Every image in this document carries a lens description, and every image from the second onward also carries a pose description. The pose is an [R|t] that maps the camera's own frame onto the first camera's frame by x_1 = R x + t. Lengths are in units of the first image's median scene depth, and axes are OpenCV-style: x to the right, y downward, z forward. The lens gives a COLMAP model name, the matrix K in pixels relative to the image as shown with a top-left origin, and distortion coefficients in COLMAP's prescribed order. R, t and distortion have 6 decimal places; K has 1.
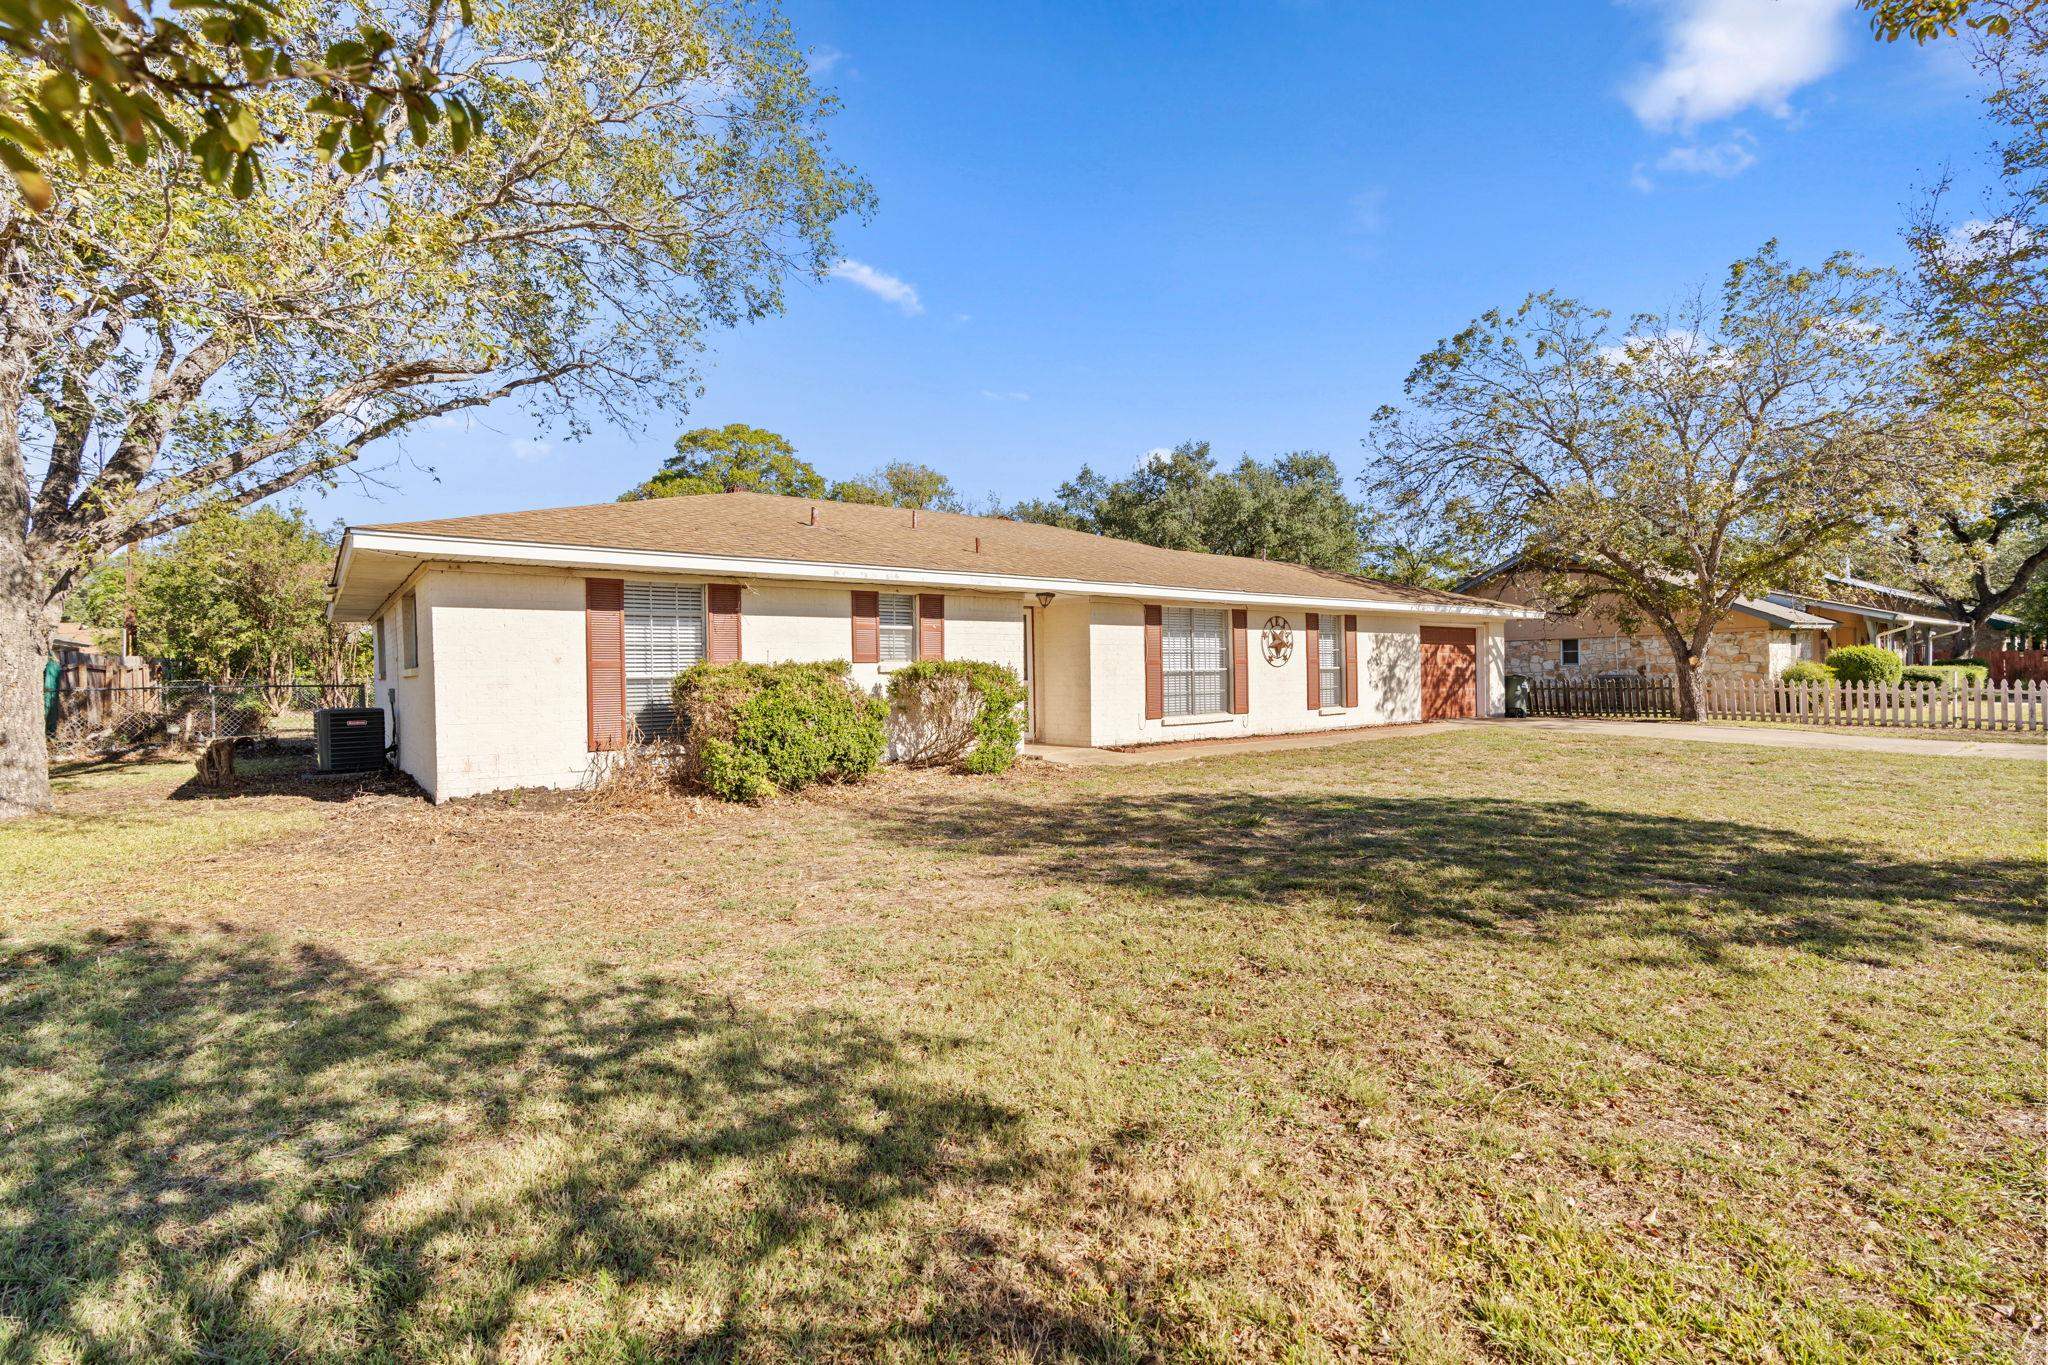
lens RADIAL K [[1056.8, 0, 1023.9], [0, 1056.8, 670.5], [0, 0, 1]] dist [-0.003328, 0.000708]
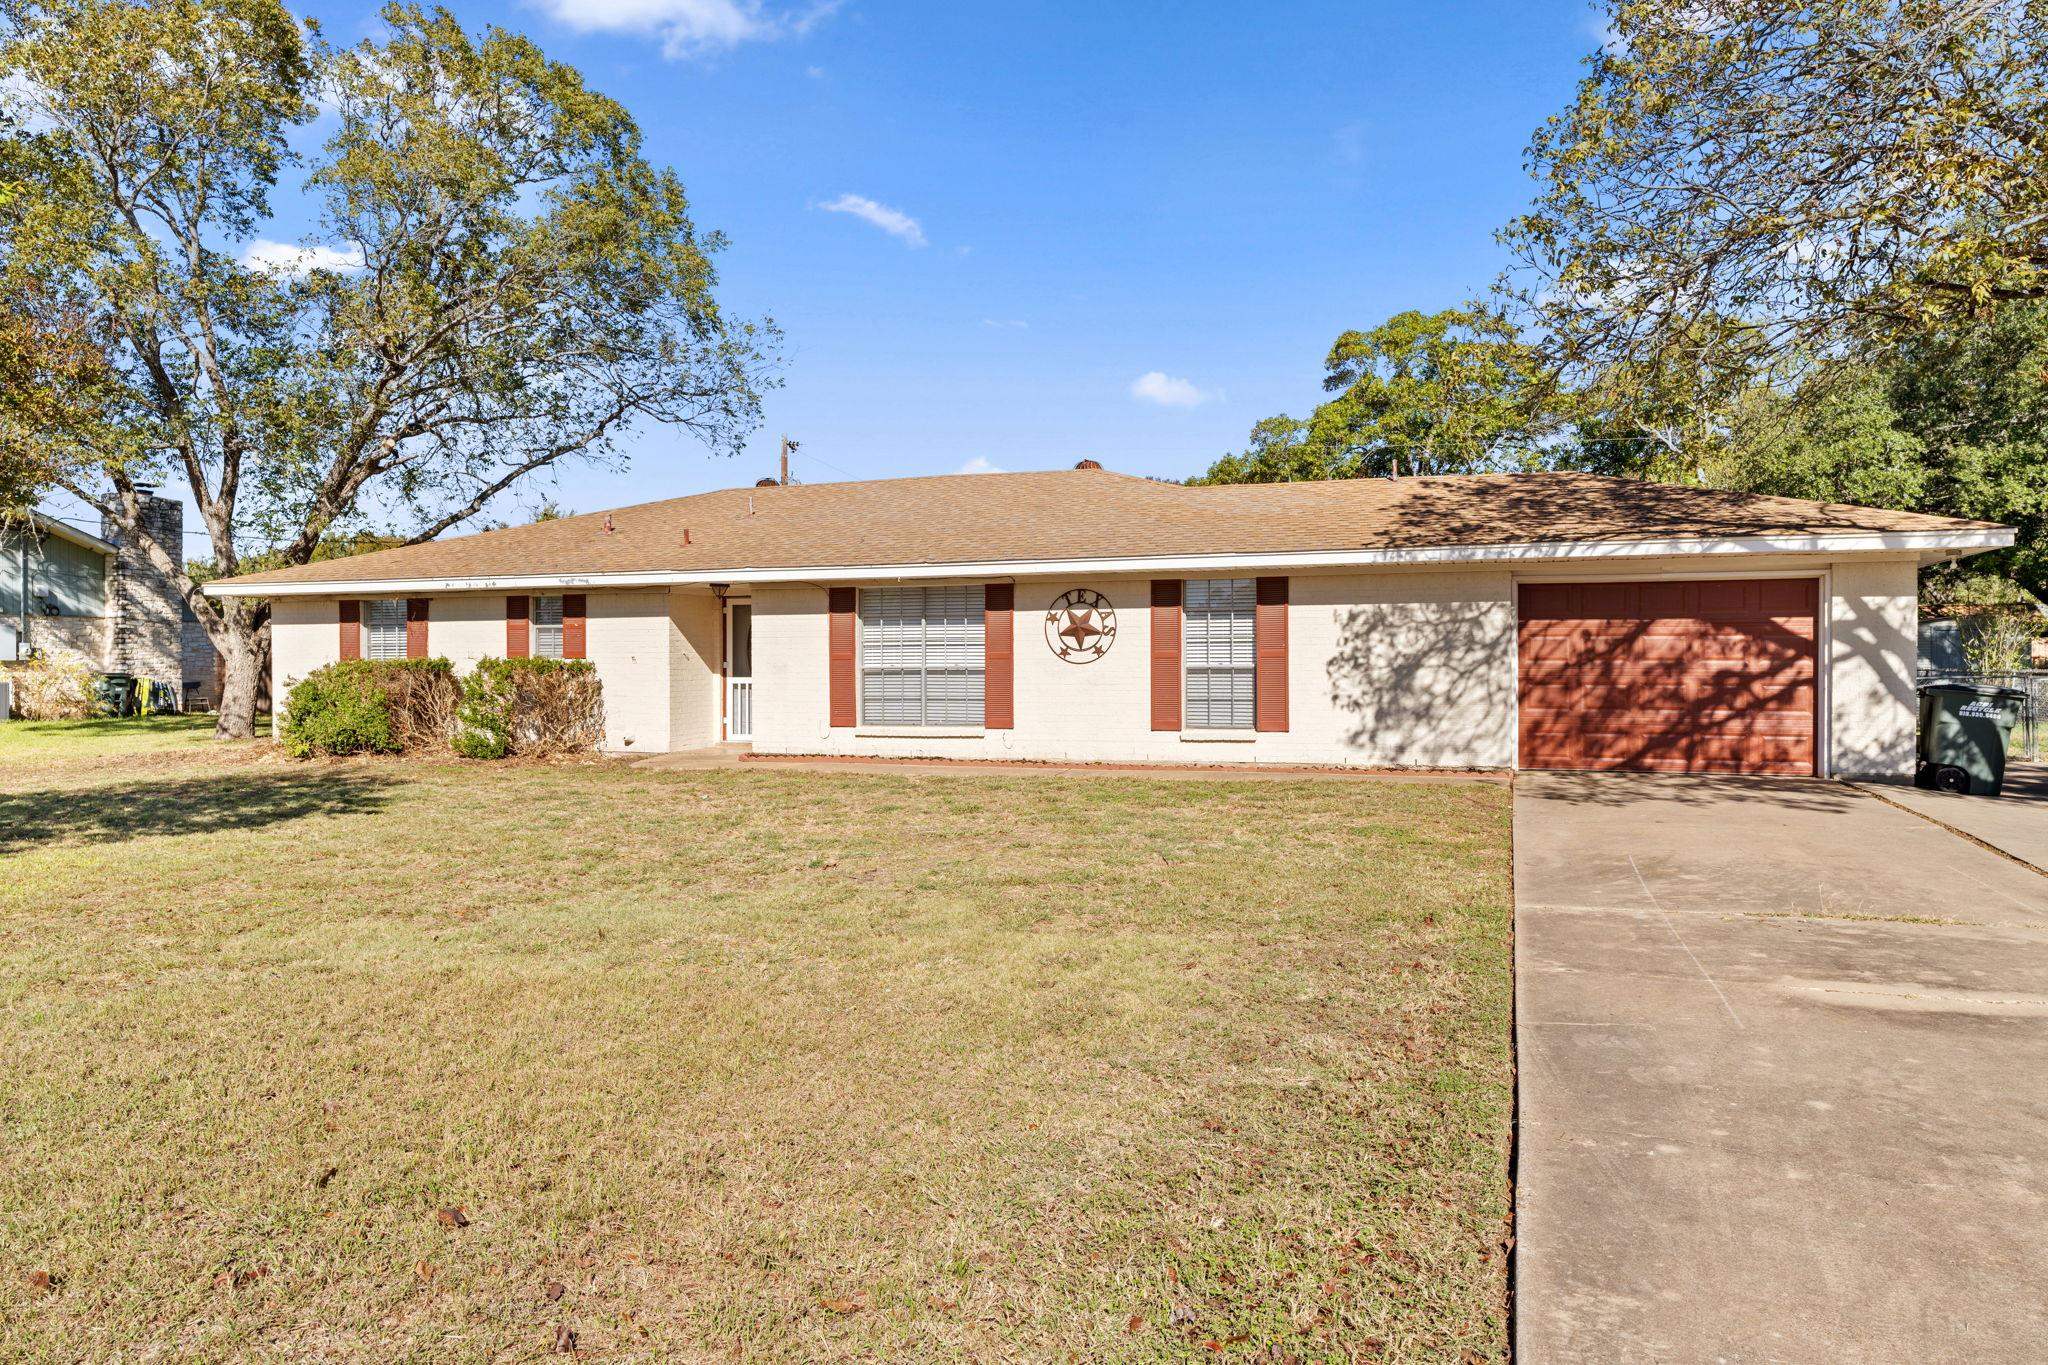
lens RADIAL K [[928.2, 0, 1008.5], [0, 928.2, 659.8], [0, 0, 1]] dist [-0.004057, 0.000933]
pose [[0.567644, 0.005404, -0.823256, 0.707468], [-0.002670, 0.999985, 0.004722, -0.008742], [0.823269, -0.000482, 0.567651, 0.625665]]
